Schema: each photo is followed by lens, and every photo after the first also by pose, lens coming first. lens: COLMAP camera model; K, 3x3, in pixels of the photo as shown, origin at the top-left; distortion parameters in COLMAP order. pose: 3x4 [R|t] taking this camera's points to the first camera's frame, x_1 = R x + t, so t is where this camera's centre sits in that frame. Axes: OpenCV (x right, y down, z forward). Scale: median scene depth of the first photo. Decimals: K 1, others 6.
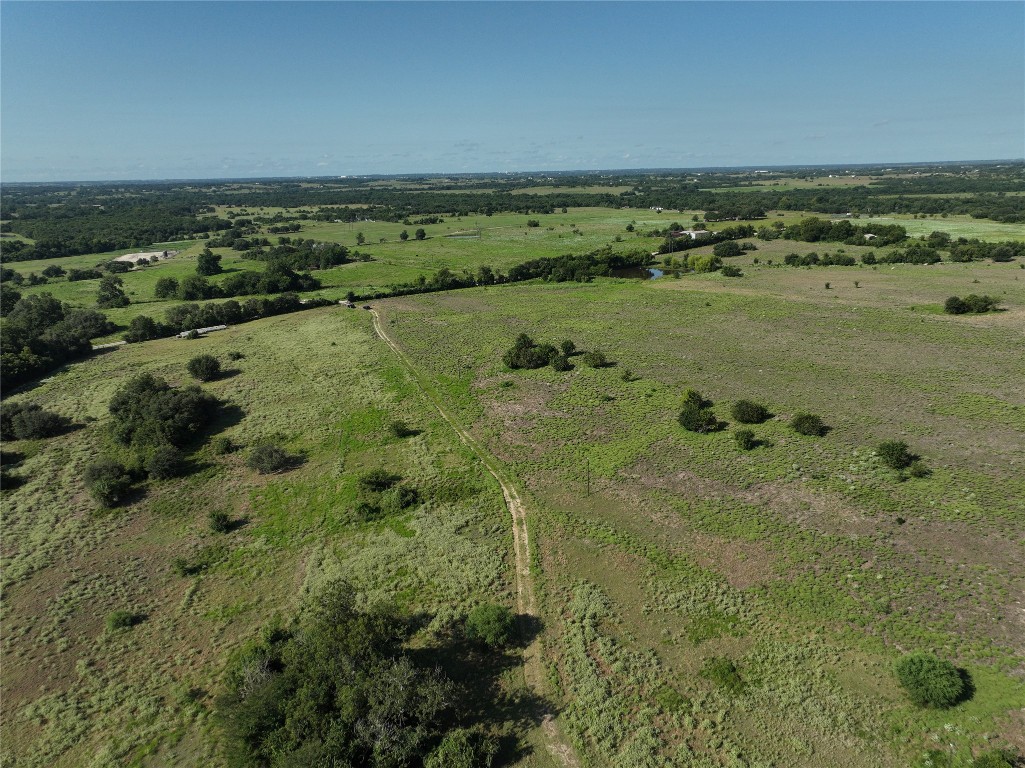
lens RADIAL K [[721.1, 0, 517.4], [0, 721.1, 383.1], [0, 0, 1]] dist [-0.003043, 0.020379]
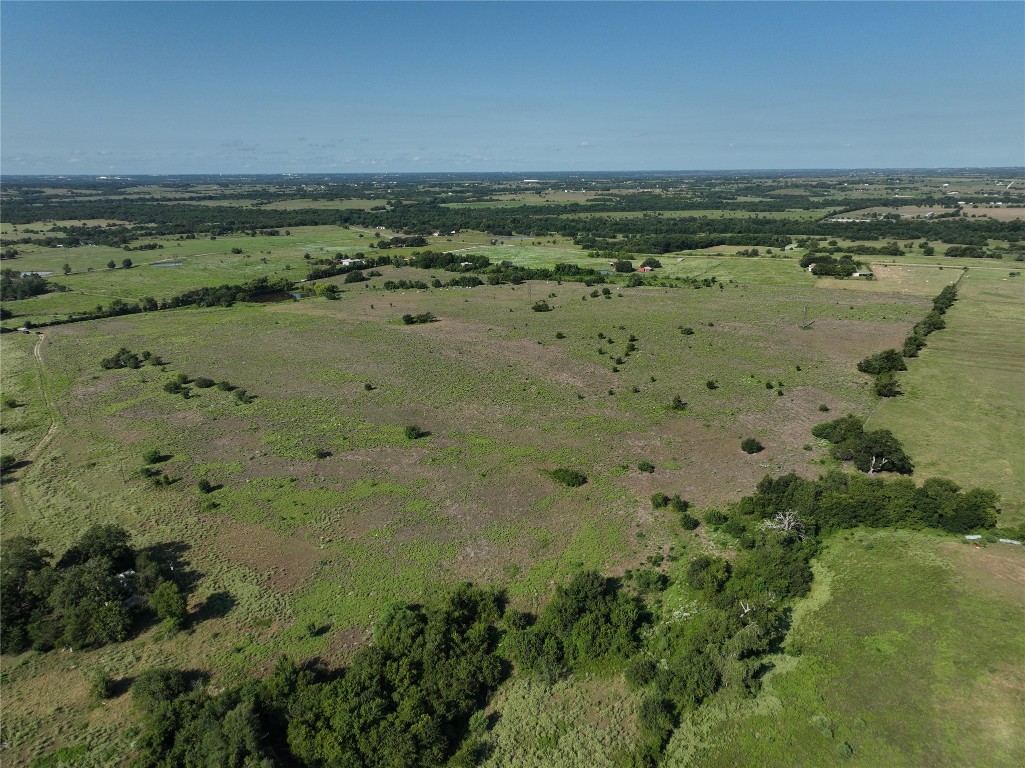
lens RADIAL K [[721.1, 0, 517.4], [0, 721.1, 383.1], [0, 0, 1]] dist [-0.003043, 0.020379]
pose [[0.963625, -0.061561, 0.260070, 0.342781], [0.062060, 0.998053, 0.006300, 0.044513], [-0.259951, 0.010069, 0.965569, -0.643055]]
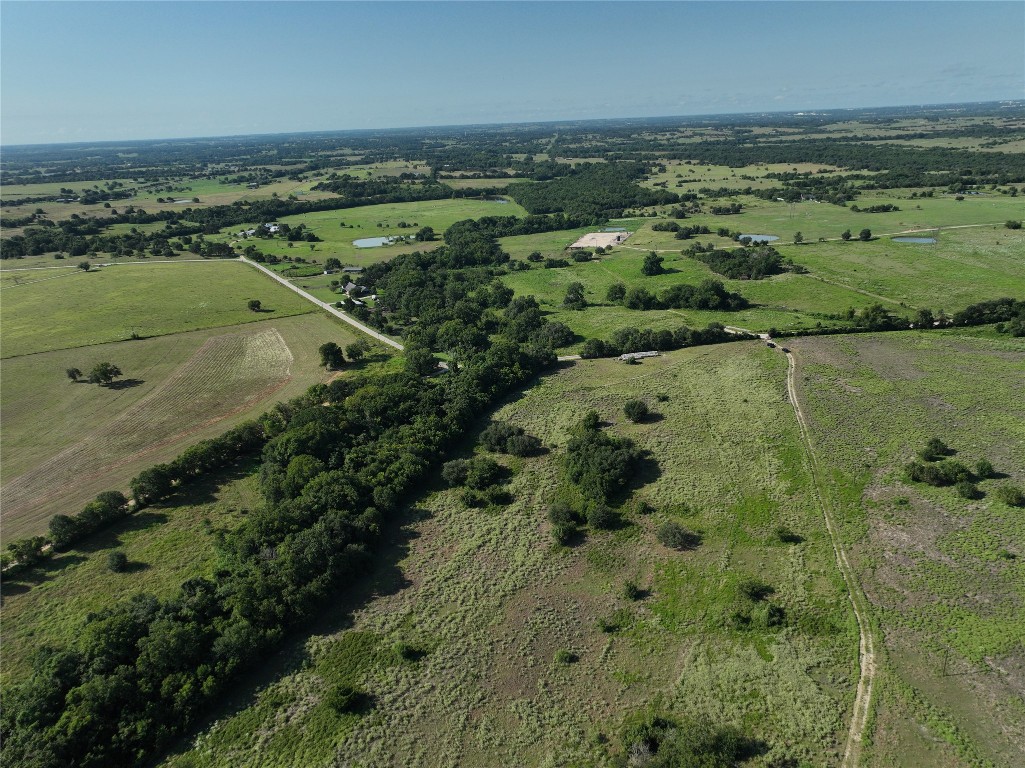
lens RADIAL K [[721.1, 0, 517.4], [0, 721.1, 383.1], [0, 0, 1]] dist [-0.003043, 0.020379]
pose [[0.836165, 0.176513, -0.519299, 0.021776], [-0.133019, 0.983796, 0.120214, -0.143290], [0.532104, -0.031442, 0.846095, -0.114715]]
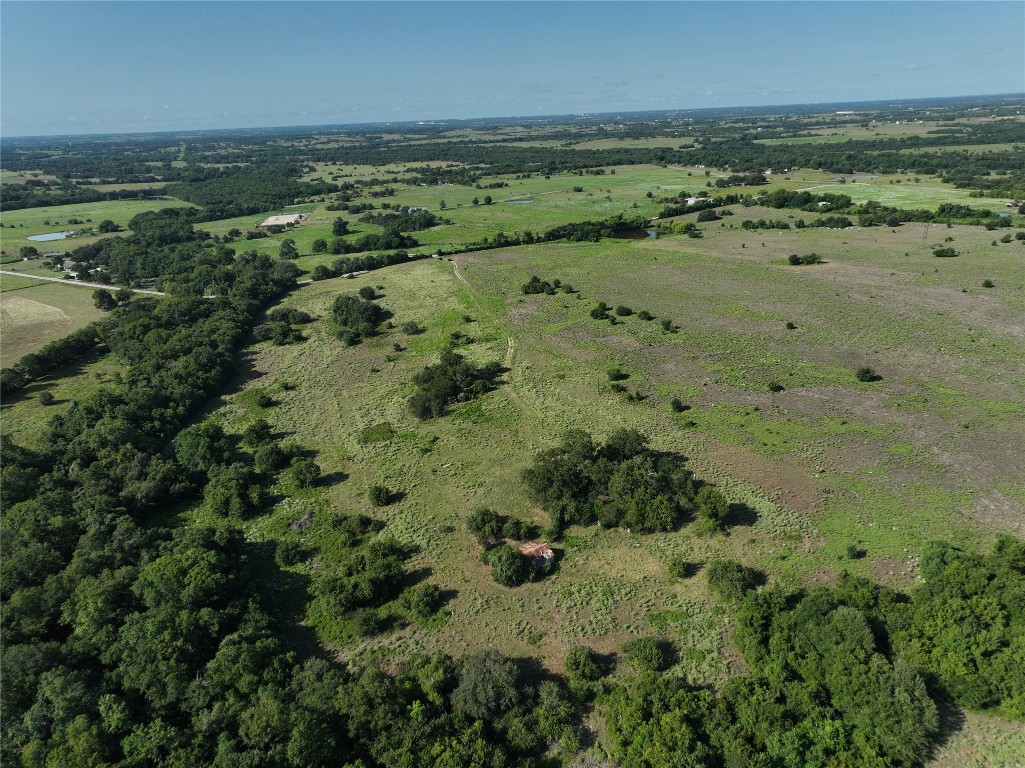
lens RADIAL K [[721.1, 0, 517.4], [0, 721.1, 383.1], [0, 0, 1]] dist [-0.003043, 0.020379]
pose [[0.994617, 0.018299, -0.101995, 0.120502], [-0.010674, 0.997141, 0.074805, 0.052250], [0.103072, -0.073314, 0.991968, -0.654081]]
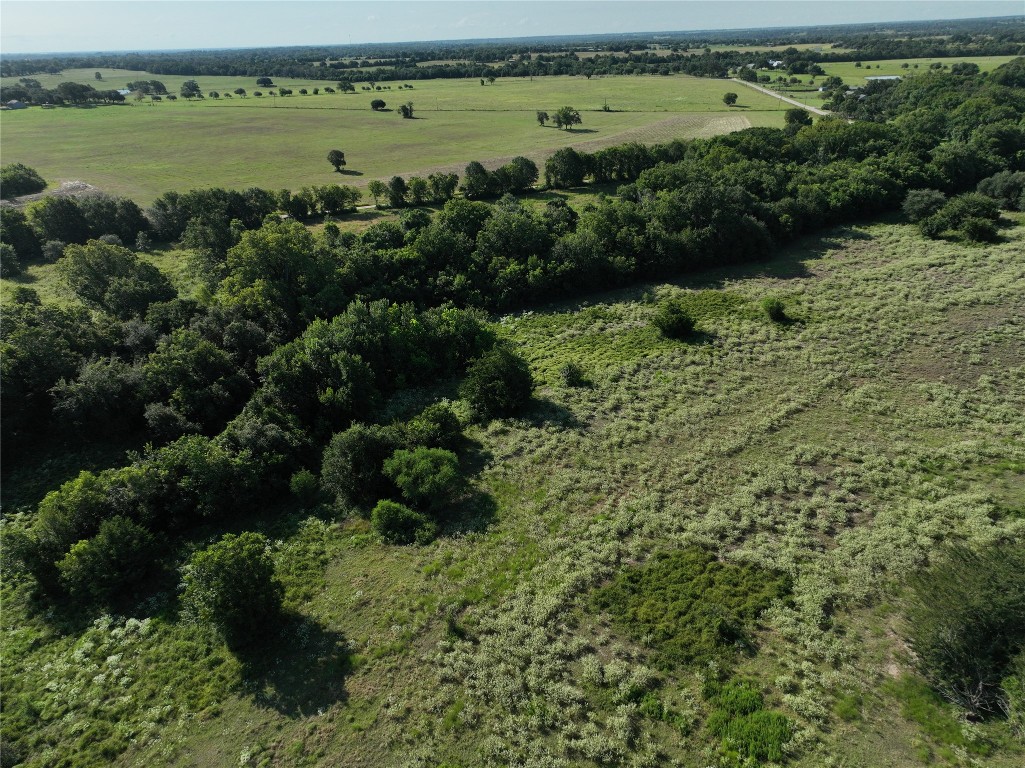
lens RADIAL K [[721.1, 0, 517.4], [0, 721.1, 383.1], [0, 0, 1]] dist [-0.003043, 0.020379]
pose [[0.327344, 0.420304, -0.846280, 0.001234], [-0.243528, 0.902895, 0.354224, 0.065368], [0.912984, 0.090140, 0.397913, 0.018767]]
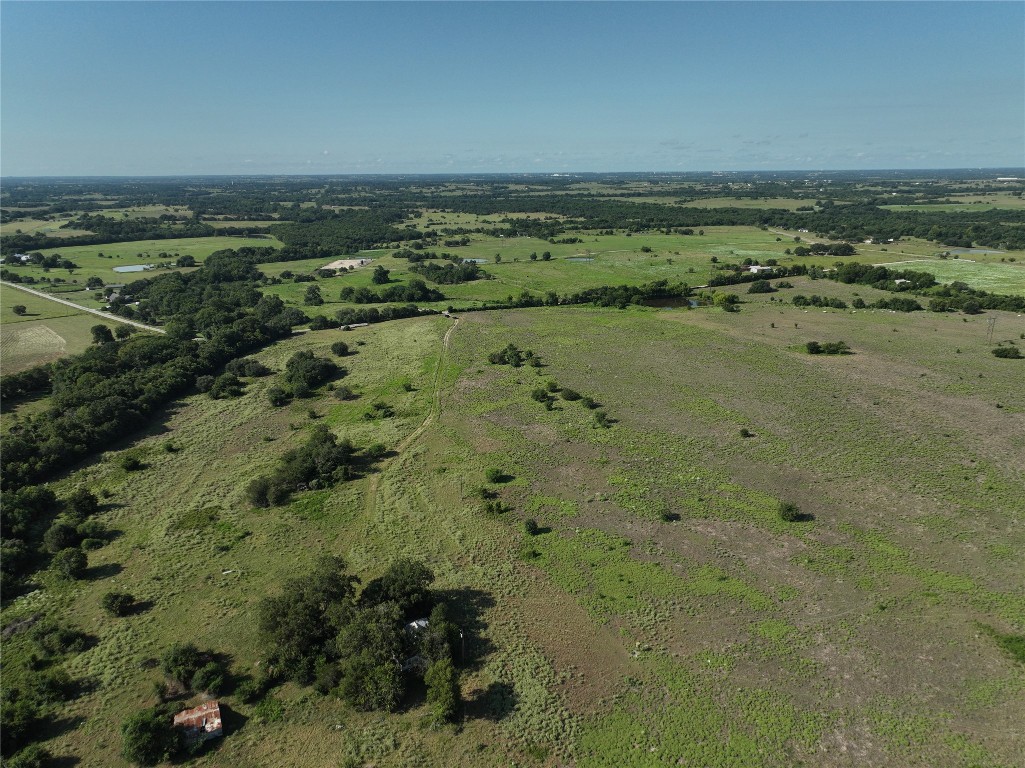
lens RADIAL K [[721.1, 0, 517.4], [0, 721.1, 383.1], [0, 0, 1]] dist [-0.003043, 0.020379]
pose [[0.958873, 0.093296, -0.268063, 0.371168], [-0.091928, 0.995609, 0.017680, -0.006302], [0.268536, 0.007690, 0.963239, -0.475843]]
